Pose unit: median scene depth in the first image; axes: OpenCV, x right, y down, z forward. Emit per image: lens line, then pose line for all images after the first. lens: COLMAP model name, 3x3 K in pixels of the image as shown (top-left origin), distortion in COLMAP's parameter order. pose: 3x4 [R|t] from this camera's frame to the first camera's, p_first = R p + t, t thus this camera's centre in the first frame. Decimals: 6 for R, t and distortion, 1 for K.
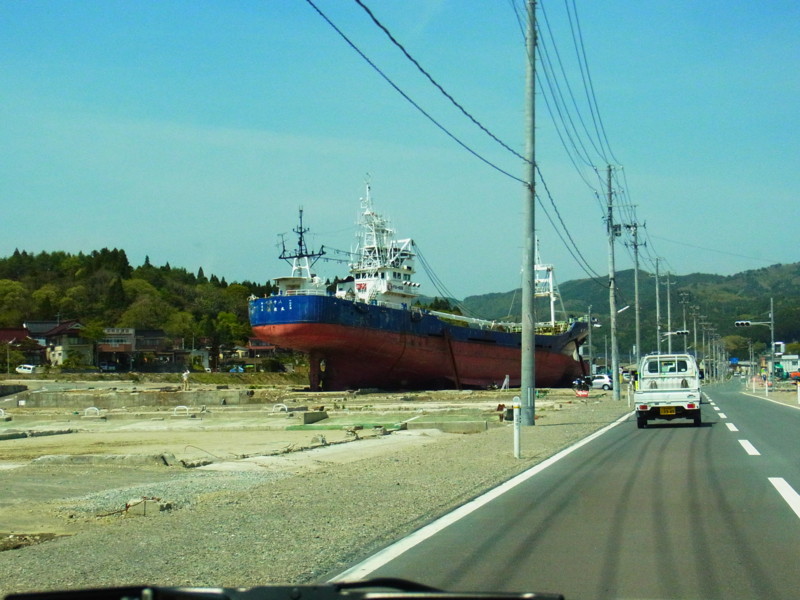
lens RADIAL K [[1380.9, 0, 400.0], [0, 1380.9, 300.0], [0, 0, 1]] dist [-0.731098, -0.012681]
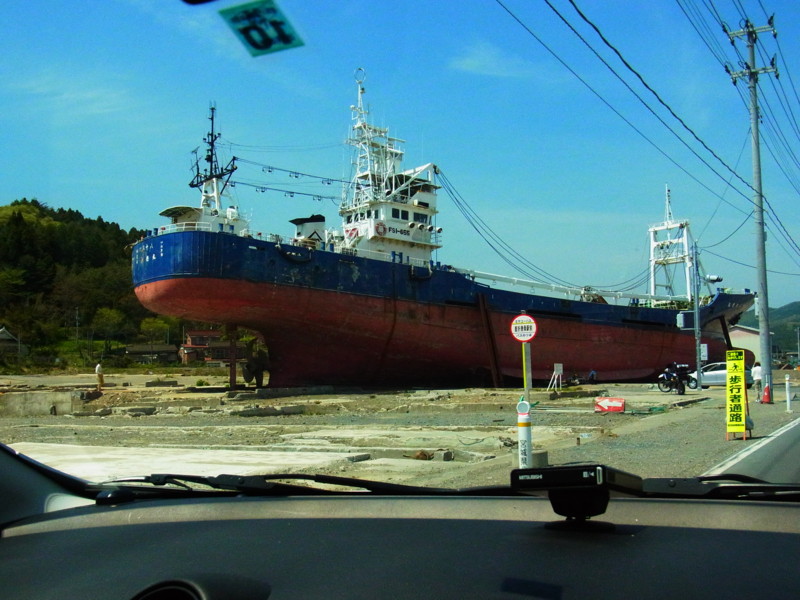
lens RADIAL K [[969.7, 0, 400.0], [0, 969.7, 300.0], [0, 0, 1]] dist [-0.154636, 0.015730]
pose [[0.964096, -0.025520, -0.264323, 0.121322], [0.020572, 0.999558, -0.021472, 0.033792], [0.264755, 0.015263, 0.964195, 0.562367]]
